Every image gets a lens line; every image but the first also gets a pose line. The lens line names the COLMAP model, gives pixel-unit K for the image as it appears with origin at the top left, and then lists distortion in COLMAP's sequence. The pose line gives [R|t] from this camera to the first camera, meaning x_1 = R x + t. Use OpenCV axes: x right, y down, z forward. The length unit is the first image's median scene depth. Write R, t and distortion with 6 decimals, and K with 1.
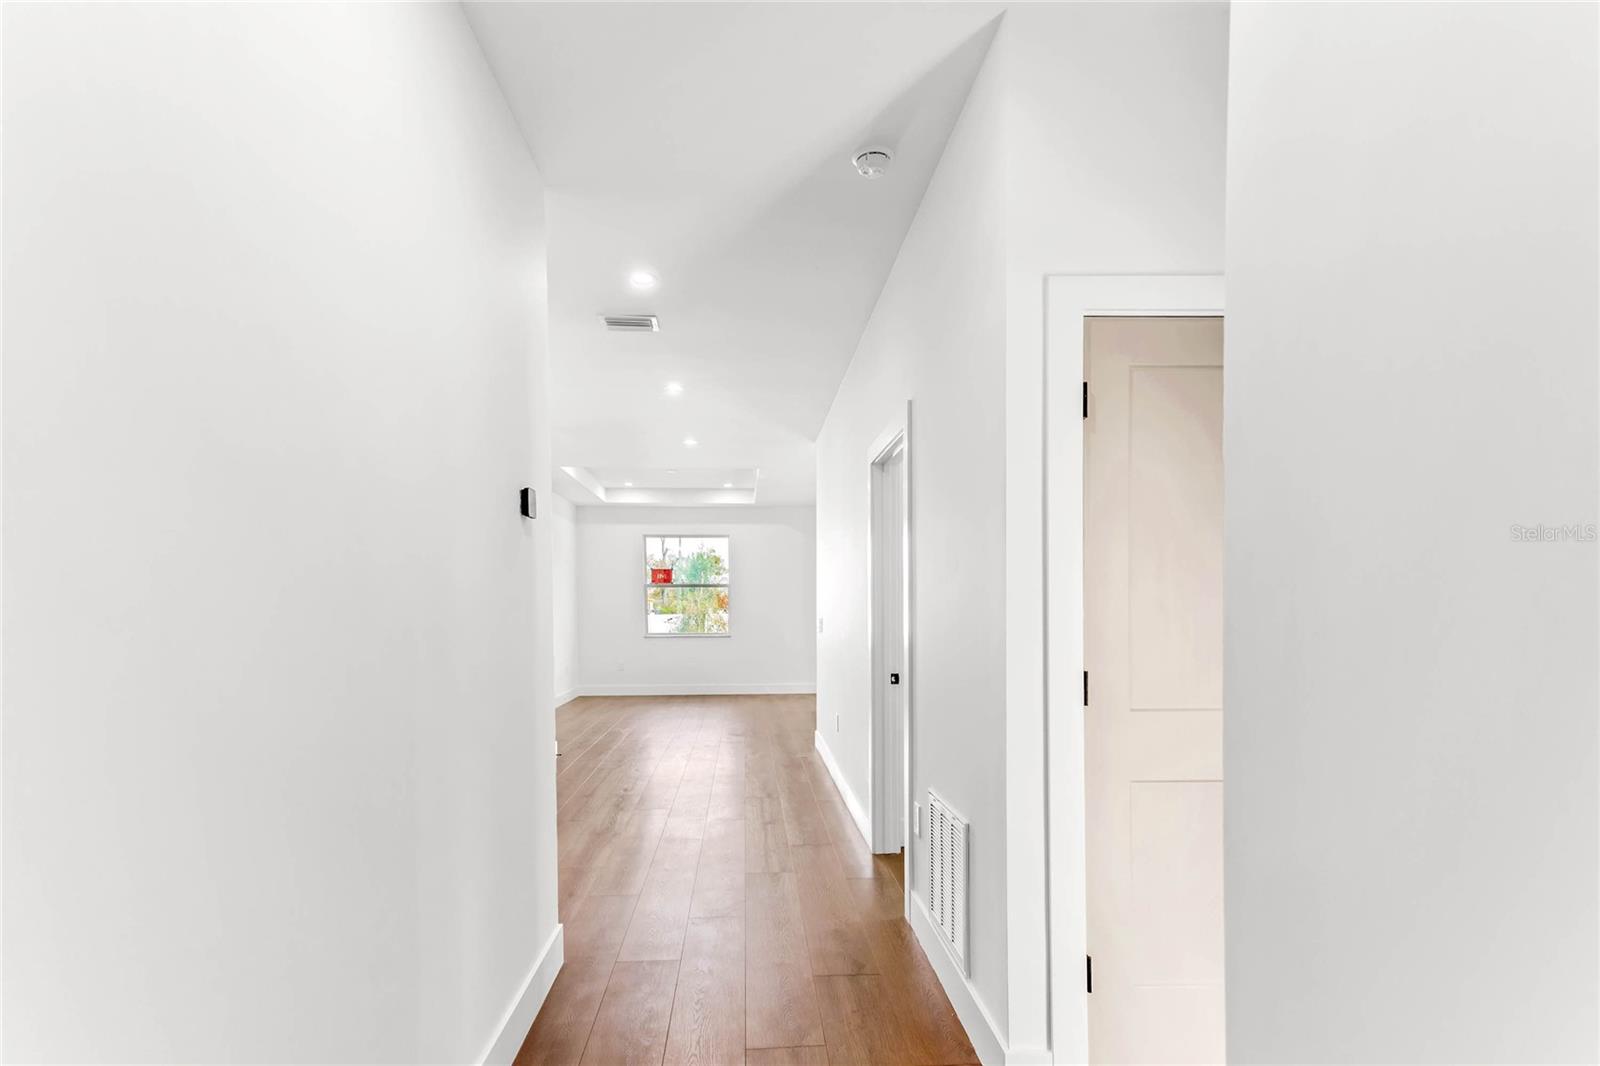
lens RADIAL K [[850.9, 0, 782.0], [0, 850.9, 587.5], [0, 0, 1]] dist [0.046460, 0.000751]
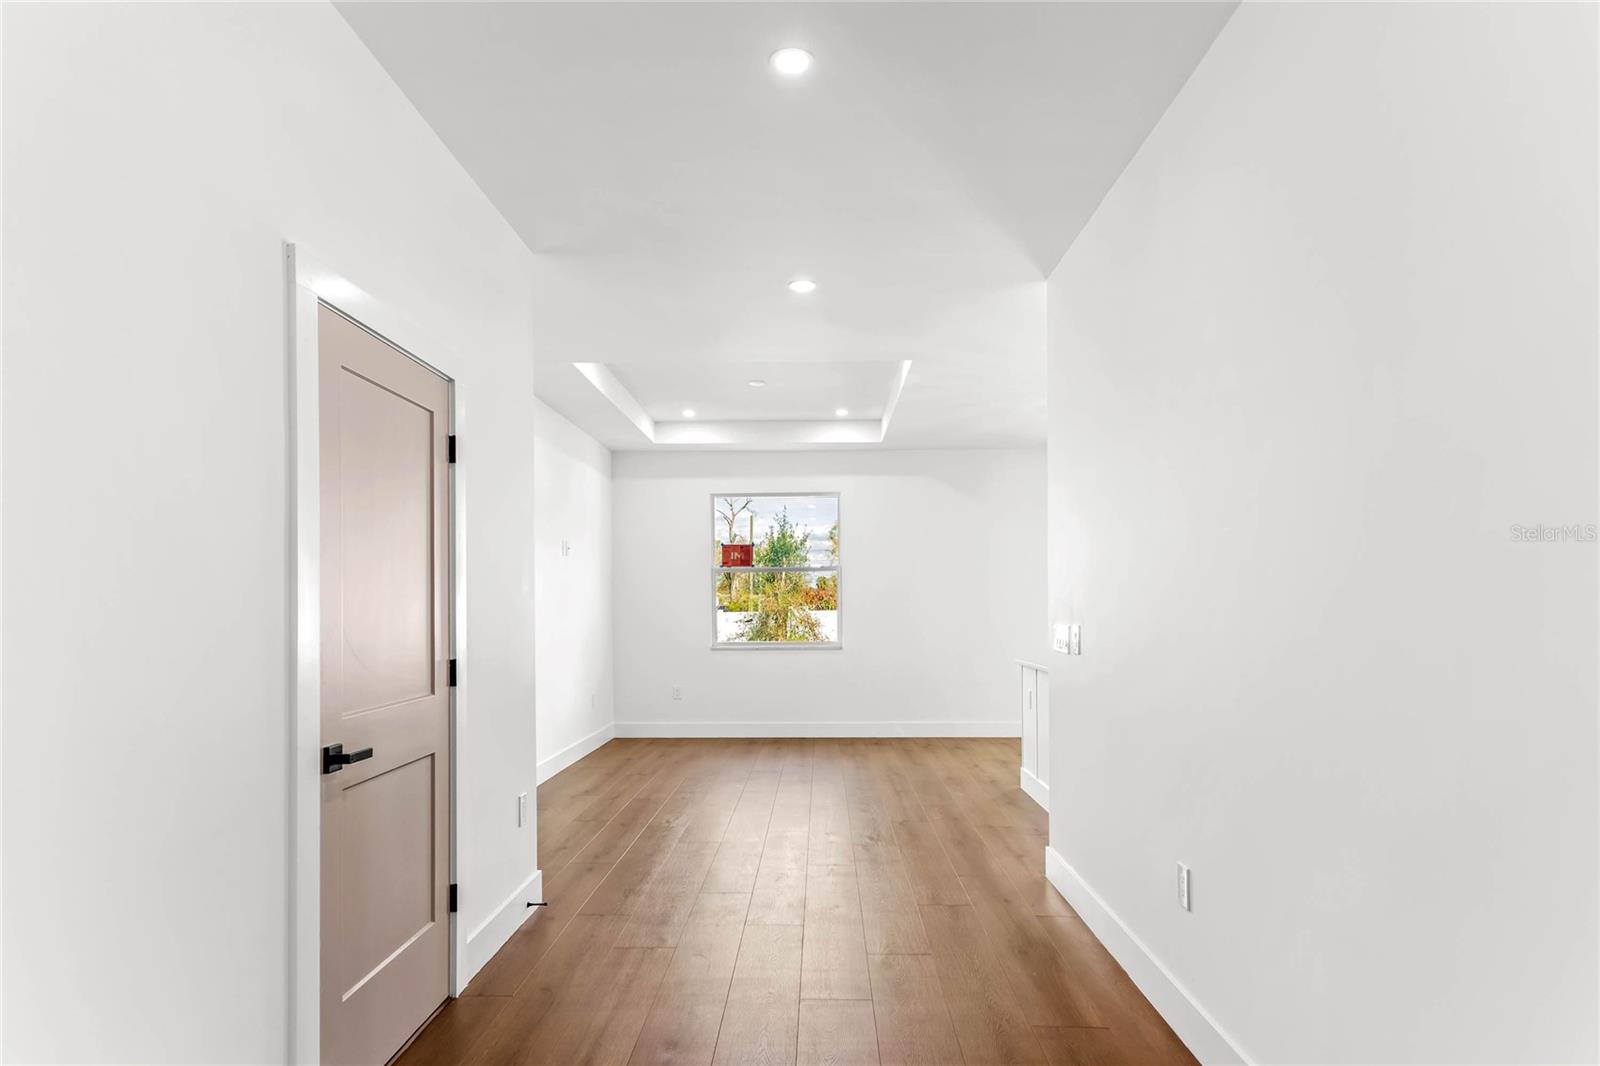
lens RADIAL K [[953.2, 0, 800.0], [0, 953.2, 533.0], [0, 0, 1]] dist [-0.001071, -0.000626]
pose [[0.997897, -0.003259, -0.064736, -0.047176], [0.000024, 0.998753, -0.049921, 0.006220], [0.064818, 0.049814, 0.996653, 0.277764]]
